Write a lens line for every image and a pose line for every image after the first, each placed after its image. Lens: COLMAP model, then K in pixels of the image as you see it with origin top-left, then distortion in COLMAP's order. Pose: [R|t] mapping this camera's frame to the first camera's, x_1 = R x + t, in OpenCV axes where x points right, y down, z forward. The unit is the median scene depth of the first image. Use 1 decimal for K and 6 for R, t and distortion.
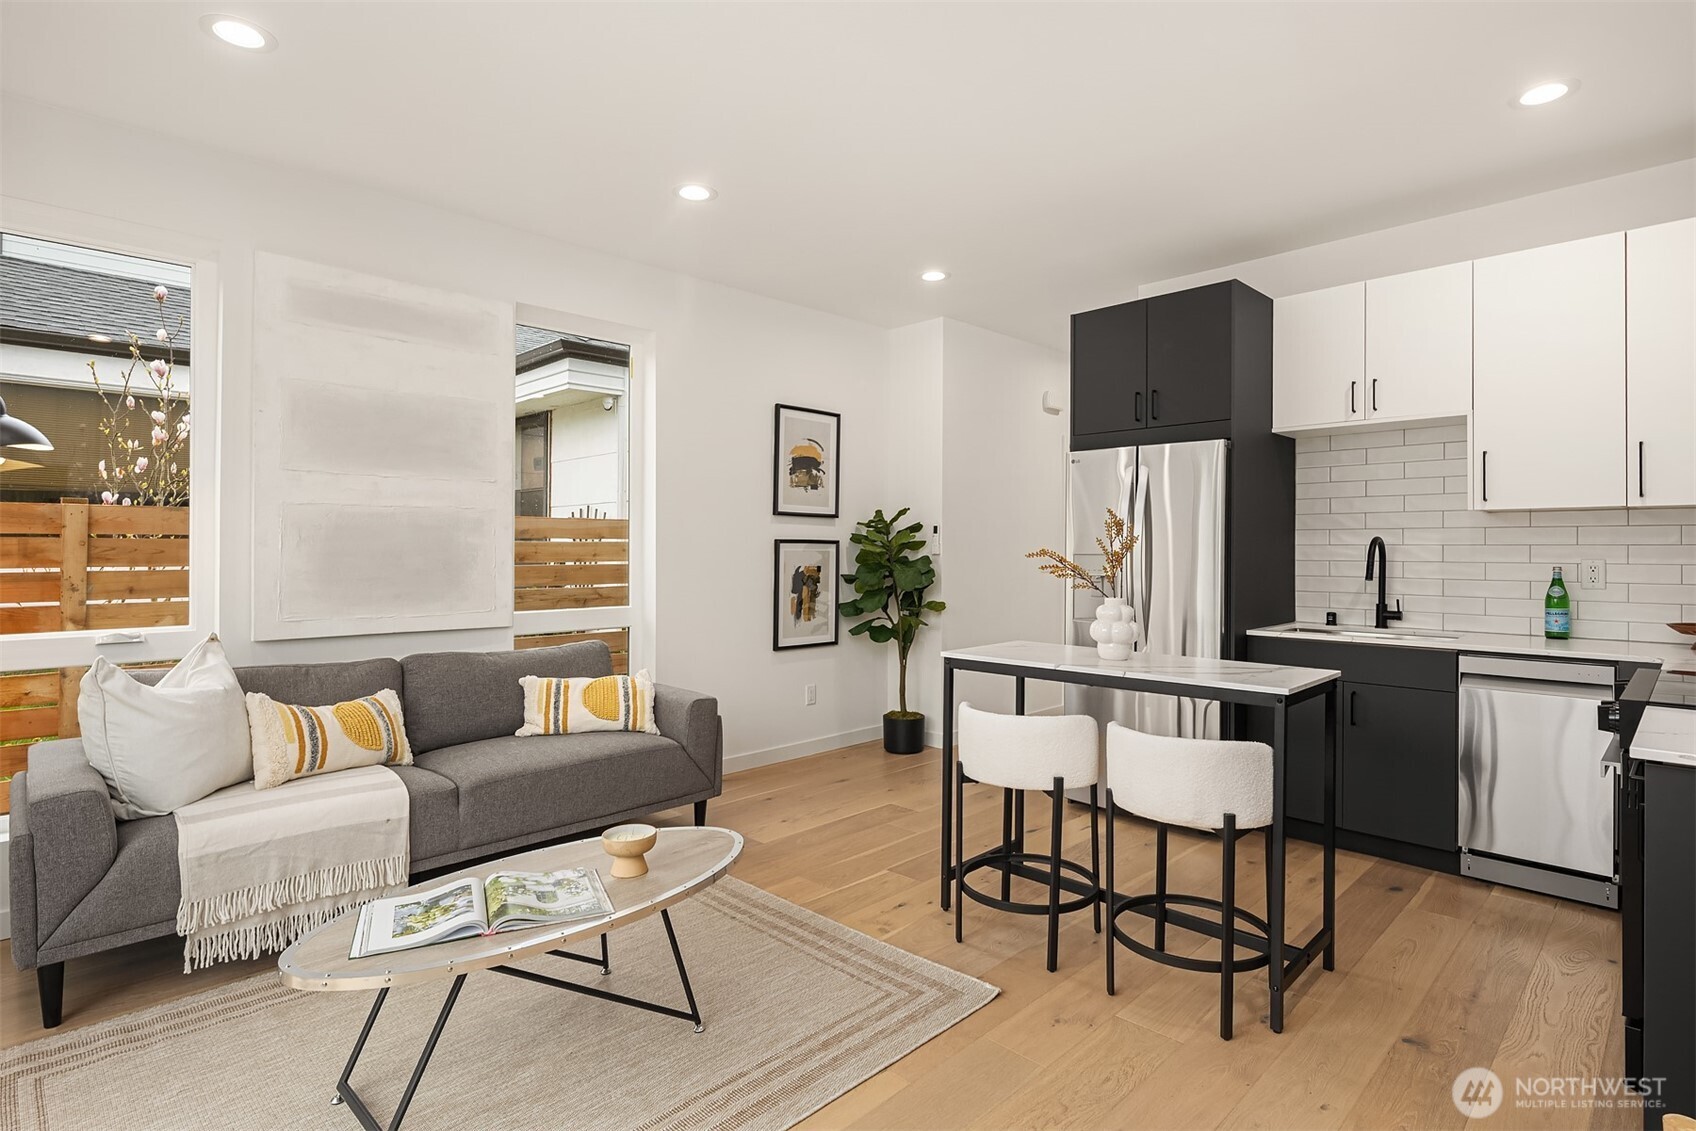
lens RADIAL K [[841.3, 0, 848.1], [0, 841.3, 535.2], [0, 0, 1]] dist [-0.000174, -0.003074]
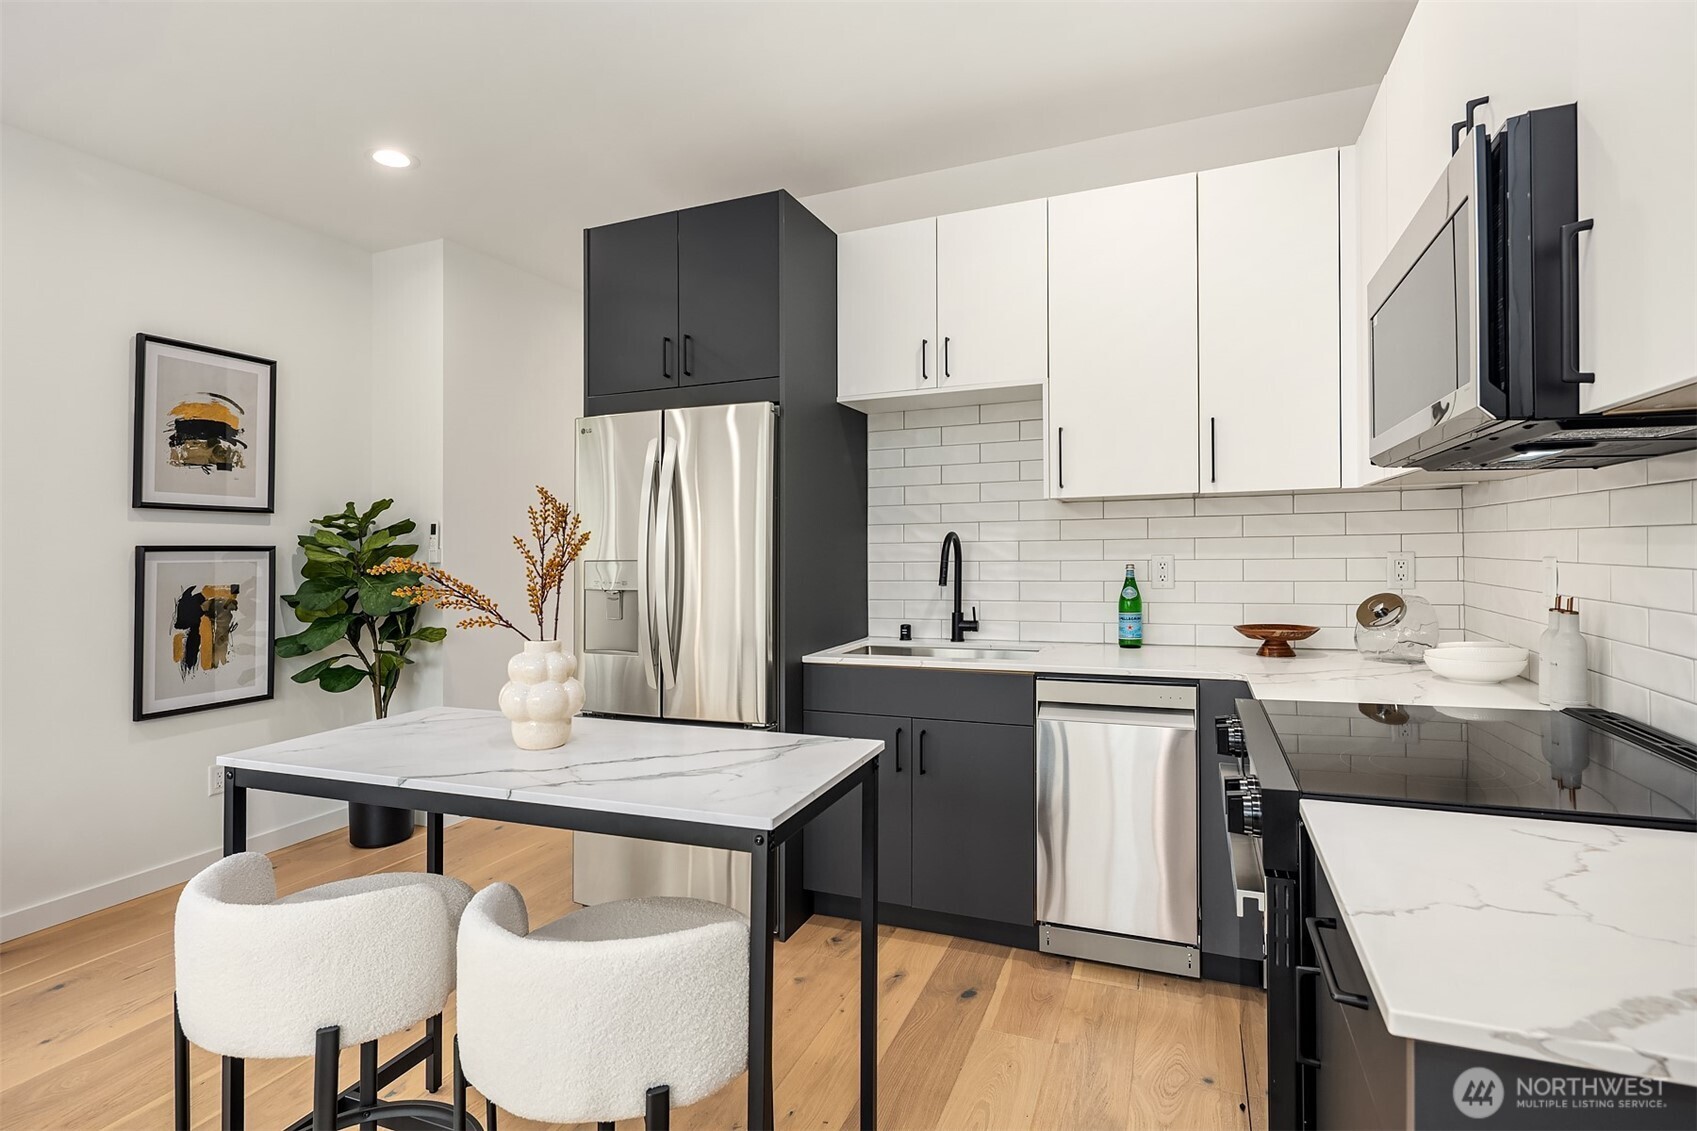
lens RADIAL K [[841.8, 0, 824.4], [0, 841.8, 542.5], [0, 0, 1]] dist [-0.000174, -0.003074]
pose [[0.926730, -0.014618, 0.375443, 0.214985], [0.011511, 0.999878, 0.010517, 0.002215], [-0.375551, -0.005425, 0.926786, 0.297260]]
